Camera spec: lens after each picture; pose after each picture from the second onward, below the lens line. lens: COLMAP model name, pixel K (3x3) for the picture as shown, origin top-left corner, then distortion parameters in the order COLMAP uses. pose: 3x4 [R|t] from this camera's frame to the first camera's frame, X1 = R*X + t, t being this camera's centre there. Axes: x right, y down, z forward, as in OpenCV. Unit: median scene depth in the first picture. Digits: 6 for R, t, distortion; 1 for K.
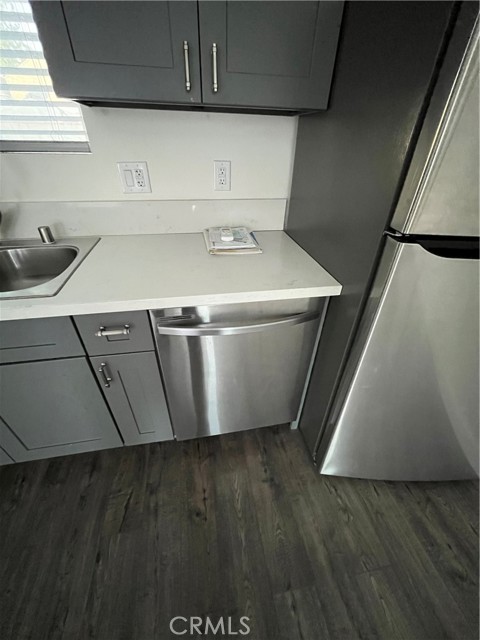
lens RADIAL K [[262.5, 0, 240.0], [0, 262.5, 320.0], [0, 0, 1]] dist [-0.000158, -0.000364]
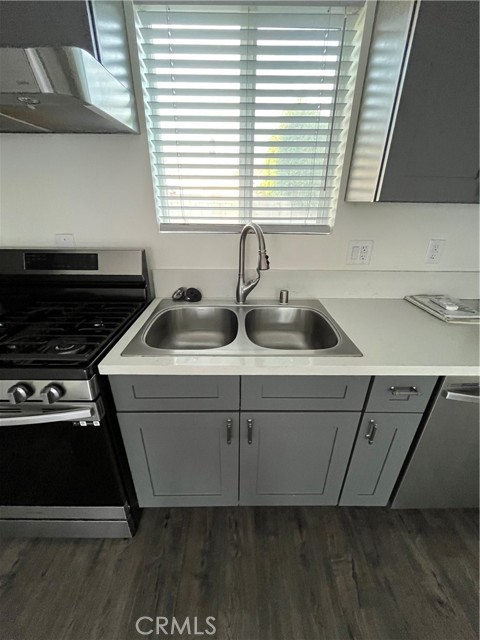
lens RADIAL K [[262.5, 0, 240.0], [0, 262.5, 320.0], [0, 0, 1]] dist [-0.000158, -0.000364]
pose [[0.985613, 0.059972, -0.158022, -0.706164], [-0.087214, 0.981308, -0.171549, -0.003738], [0.144780, 0.182862, 0.972420, -0.149099]]
